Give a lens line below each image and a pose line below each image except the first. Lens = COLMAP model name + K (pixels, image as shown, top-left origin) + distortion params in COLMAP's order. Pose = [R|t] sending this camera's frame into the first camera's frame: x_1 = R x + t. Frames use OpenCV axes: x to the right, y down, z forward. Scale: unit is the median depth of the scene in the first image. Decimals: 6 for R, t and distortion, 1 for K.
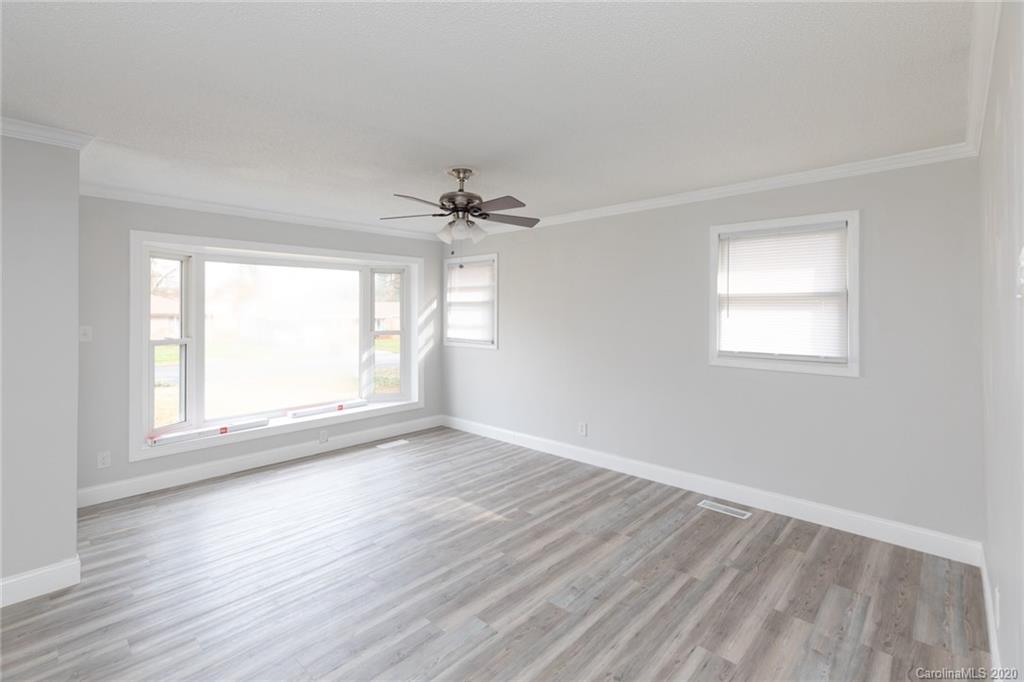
lens RADIAL K [[466.9, 0, 499.5], [0, 466.9, 310.6], [0, 0, 1]] dist [-0.001733, -0.000306]
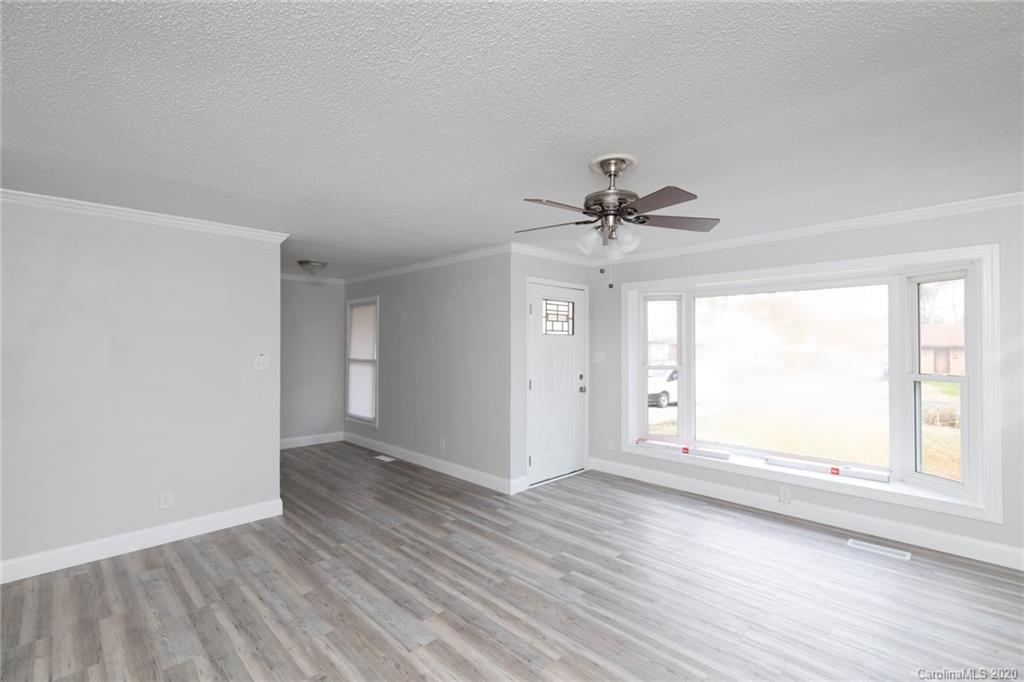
lens RADIAL K [[454.7, 0, 512.0], [0, 454.7, 341.0], [0, 0, 1]] dist [-0.000980, 0.000169]
pose [[-0.015458, -0.003332, -0.999875, 0.676782], [0.000233, 0.999994, -0.003336, 0.001163], [0.999880, -0.000284, -0.015457, 0.837625]]
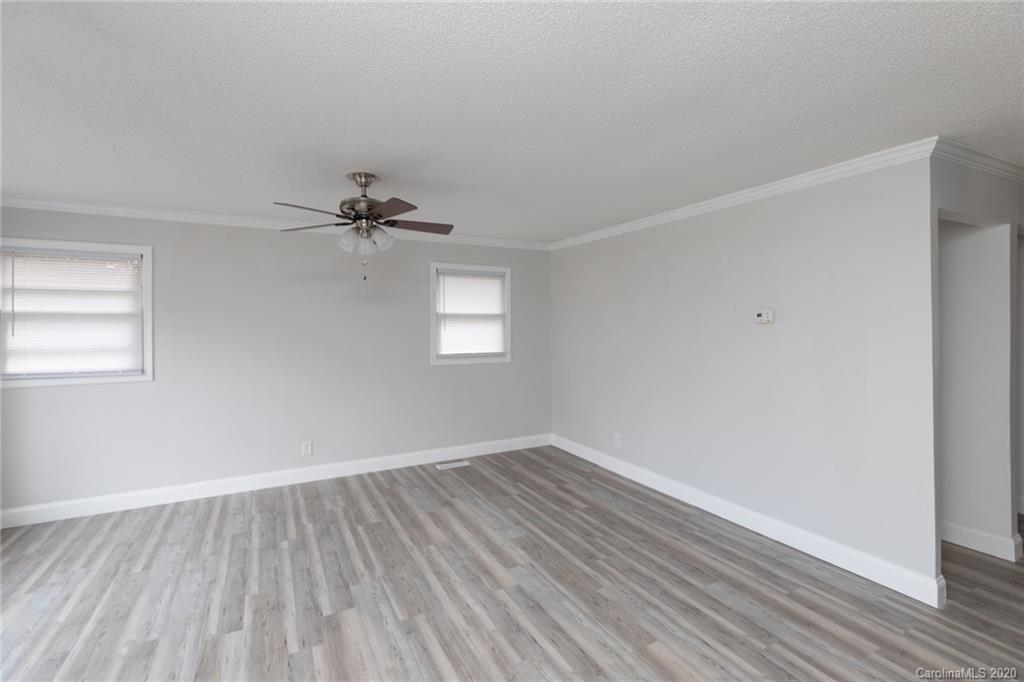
lens RADIAL K [[462.0, 0, 511.1], [0, 462.0, 327.5], [0, 0, 1]] dist [-0.025622, 0.000592]
pose [[0.312083, -0.006558, 0.950032, -0.858130], [0.006890, 0.999965, 0.004640, 0.002072], [-0.950030, 0.005098, 0.312117, 0.430083]]
